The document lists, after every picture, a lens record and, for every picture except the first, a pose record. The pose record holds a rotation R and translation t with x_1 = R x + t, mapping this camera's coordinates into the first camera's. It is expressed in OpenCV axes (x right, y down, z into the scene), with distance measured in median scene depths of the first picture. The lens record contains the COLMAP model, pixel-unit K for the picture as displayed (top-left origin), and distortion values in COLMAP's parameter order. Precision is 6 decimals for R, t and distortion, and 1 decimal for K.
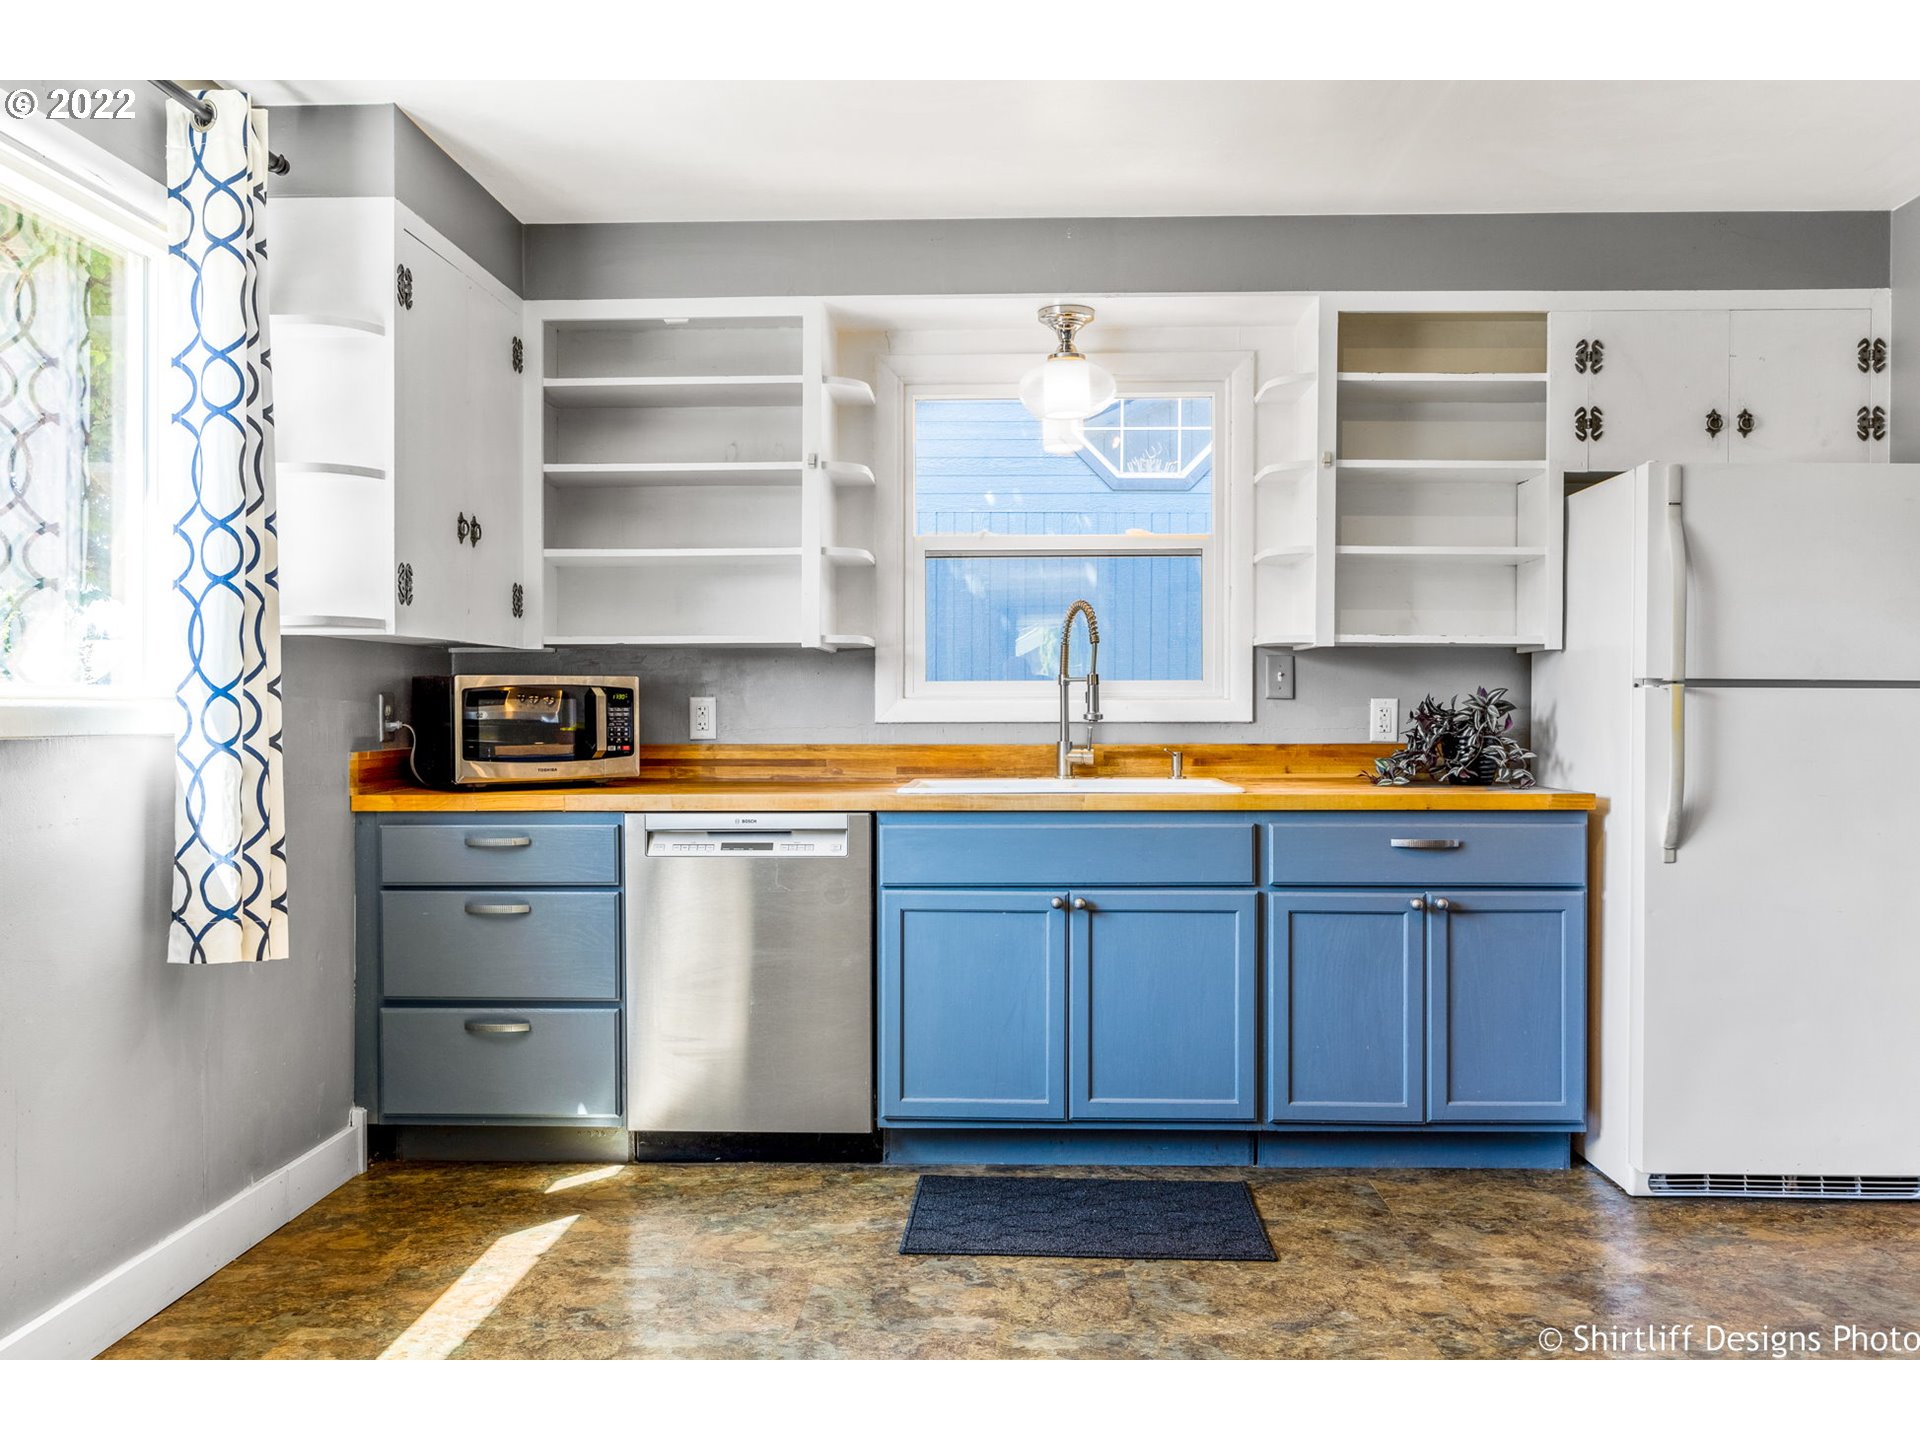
lens RADIAL K [[1497.6, 0, 979.8], [0, 1497.6, 733.6], [0, 0, 1]] dist [0.000525, -0.001618]
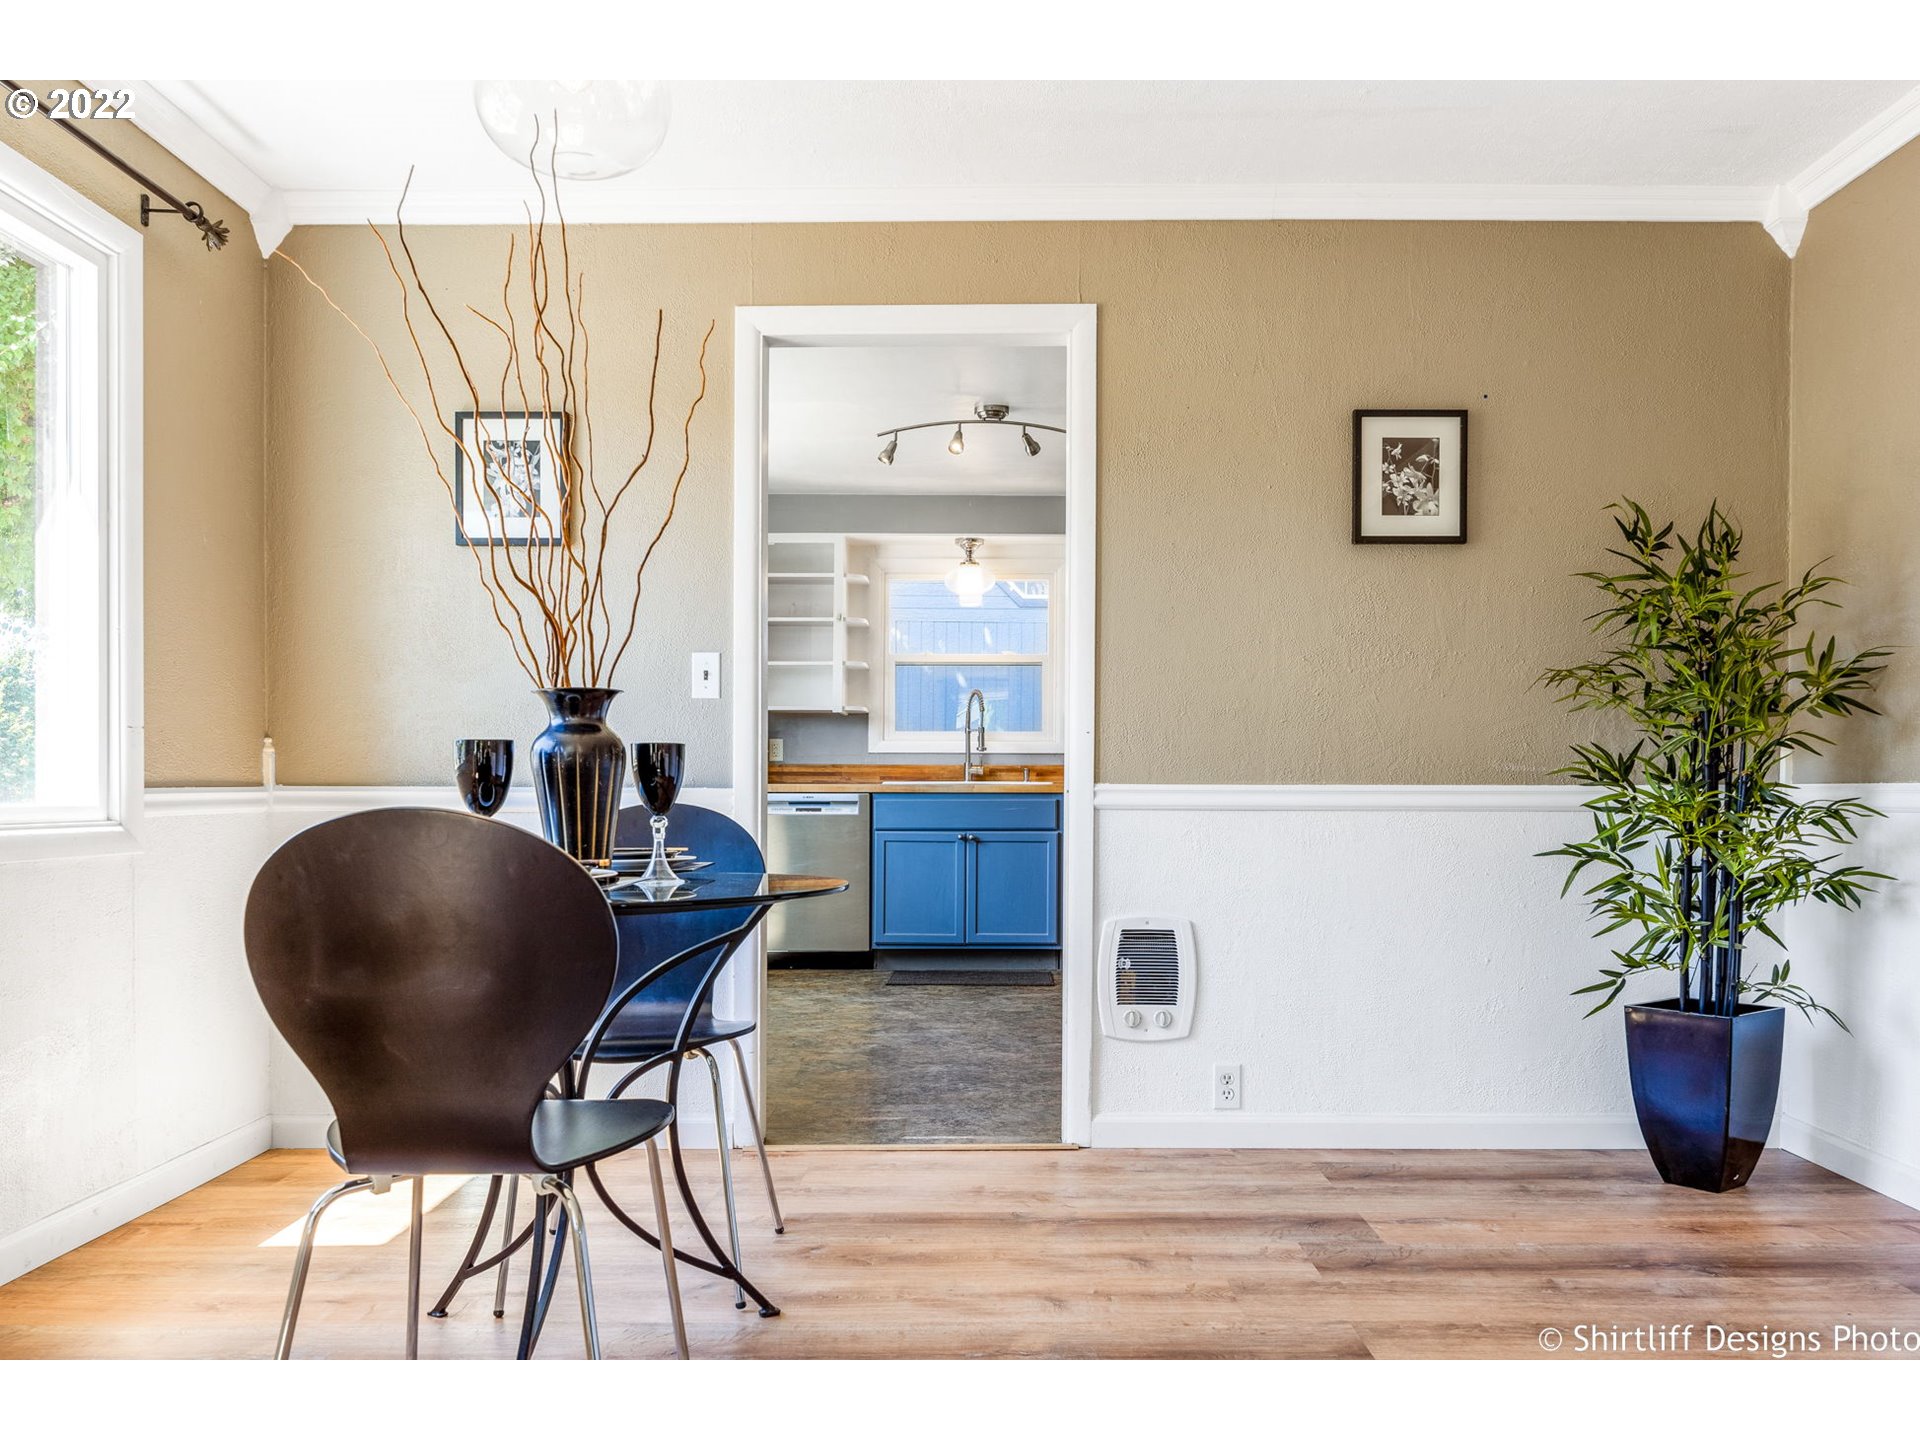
lens RADIAL K [[1493.1, 0, 1033.6], [0, 1493.1, 822.2], [0, 0, 1]] dist [-0.029814, -0.005008]
pose [[0.997625, 0.004411, 0.068732, 0.010262], [-0.004876, 0.999966, 0.006590, 0.077652], [-0.068701, -0.006910, 0.997613, -1.040704]]
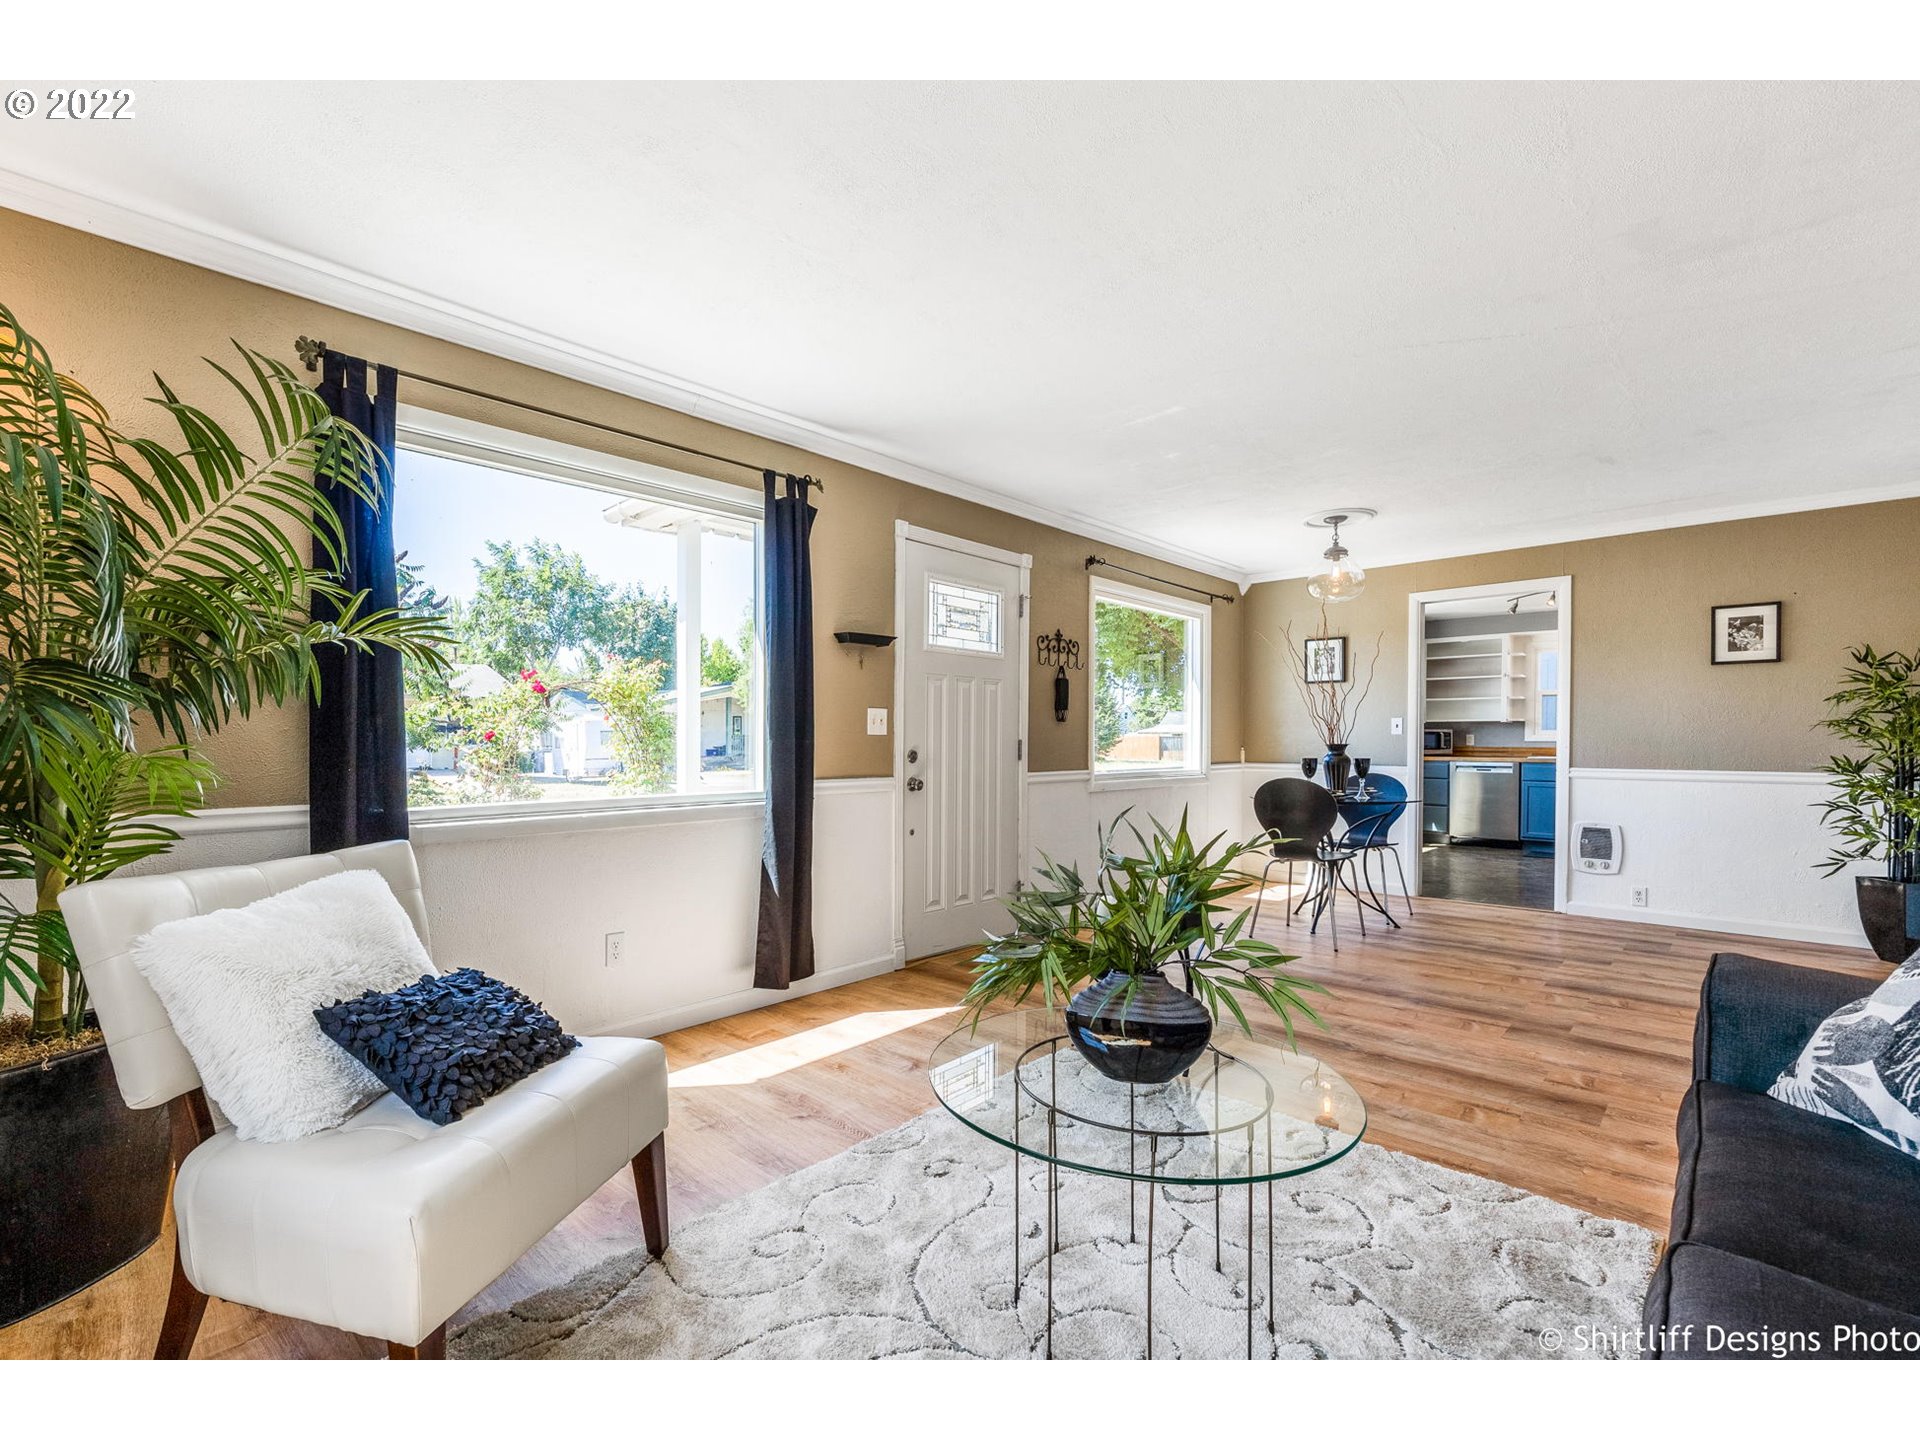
lens RADIAL K [[878.1, 0, 909.9], [0, 878.1, 744.2], [0, 0, 1]] dist [0.025824, -0.001466]
pose [[0.745618, 0.006815, -0.666339, 0.306397], [-0.015340, 0.999858, -0.006939, 0.044489], [0.666197, 0.015396, 0.745617, -1.942369]]
